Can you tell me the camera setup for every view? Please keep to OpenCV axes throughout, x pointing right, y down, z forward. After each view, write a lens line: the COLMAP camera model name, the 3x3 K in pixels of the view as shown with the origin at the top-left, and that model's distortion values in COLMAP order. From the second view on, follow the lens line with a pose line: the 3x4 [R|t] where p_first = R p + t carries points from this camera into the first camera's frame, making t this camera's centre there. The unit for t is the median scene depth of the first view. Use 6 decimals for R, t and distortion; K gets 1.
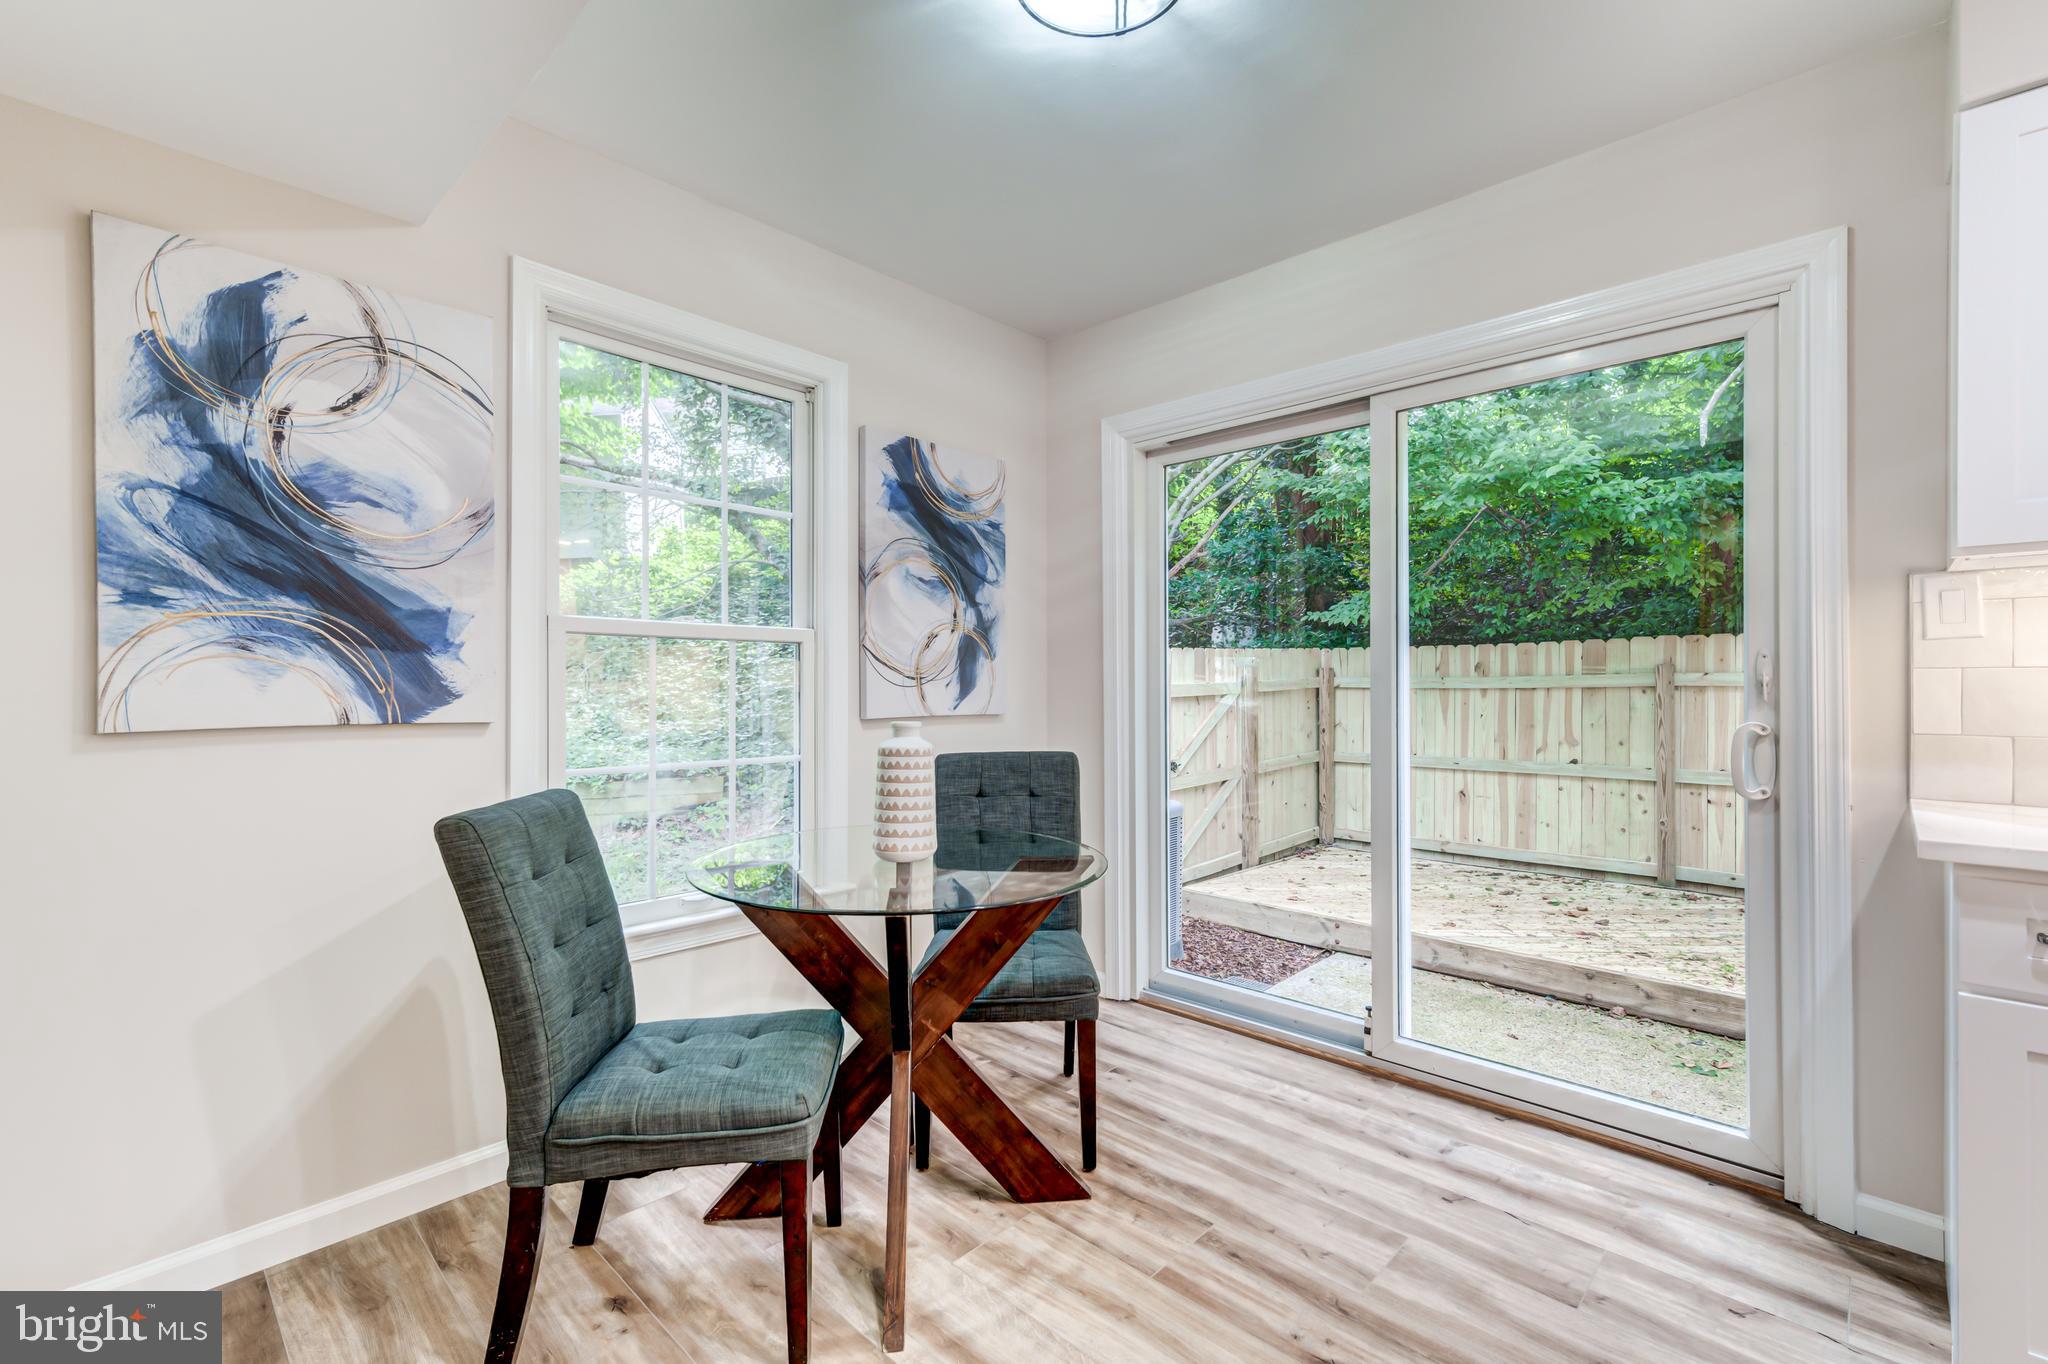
lens RADIAL K [[883.8, 0, 1016.1], [0, 883.8, 682.3], [0, 0, 1]] dist [-0.009295, 0.000049]
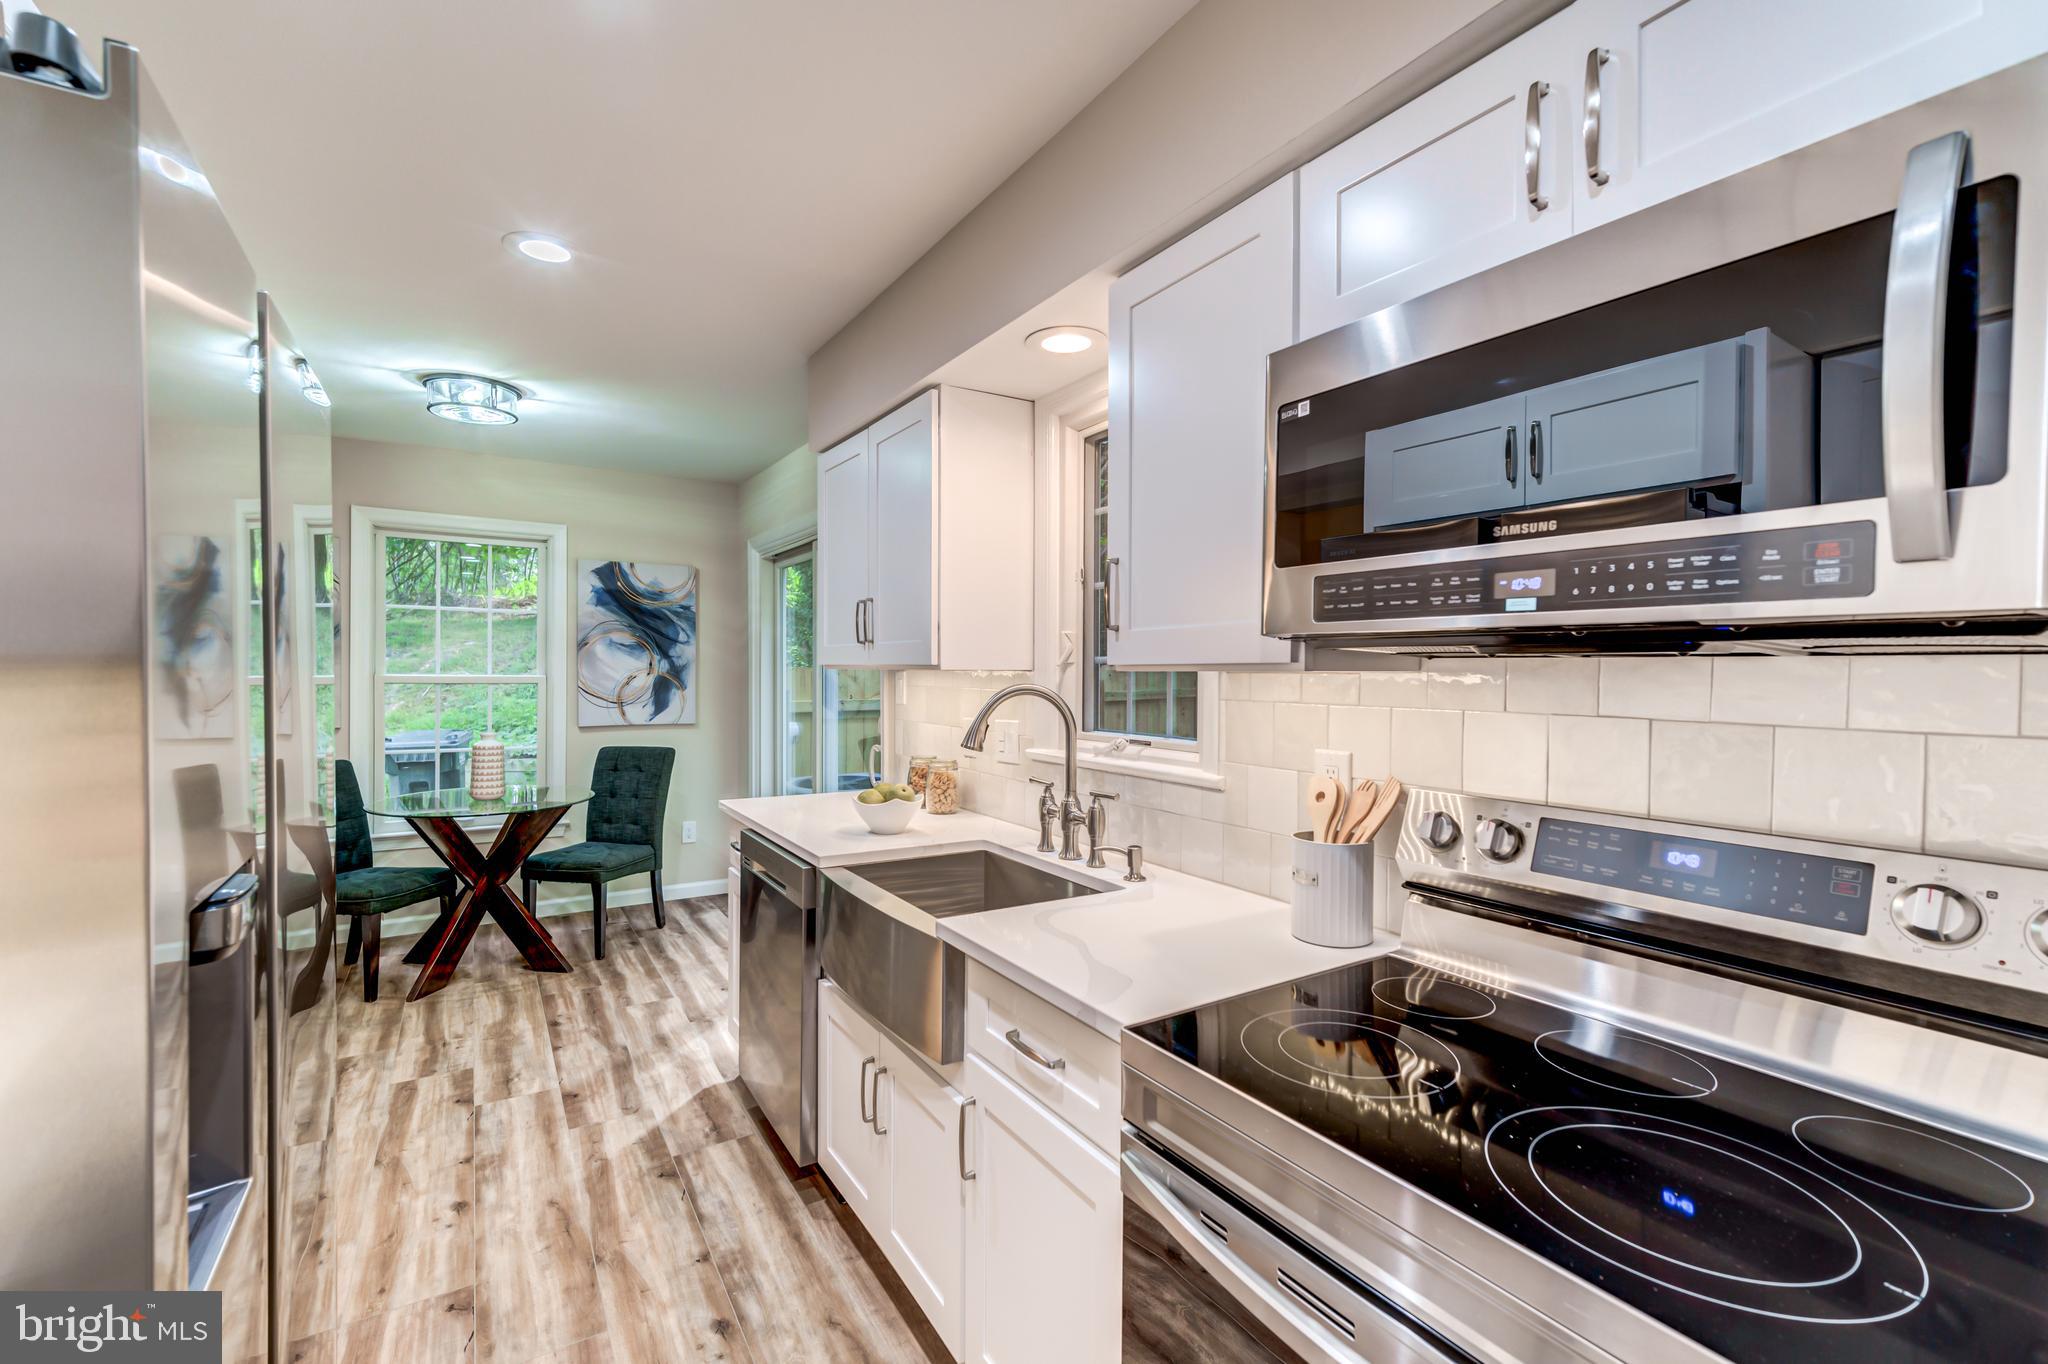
lens RADIAL K [[883.8, 0, 1034.9], [0, 883.8, 679.3], [0, 0, 1]] dist [-0.009295, 0.000049]
pose [[0.971512, 0.006630, -0.236898, 1.084642], [-0.005120, 0.999962, 0.006989, -0.066391], [0.236935, -0.005577, 0.971509, -0.467891]]
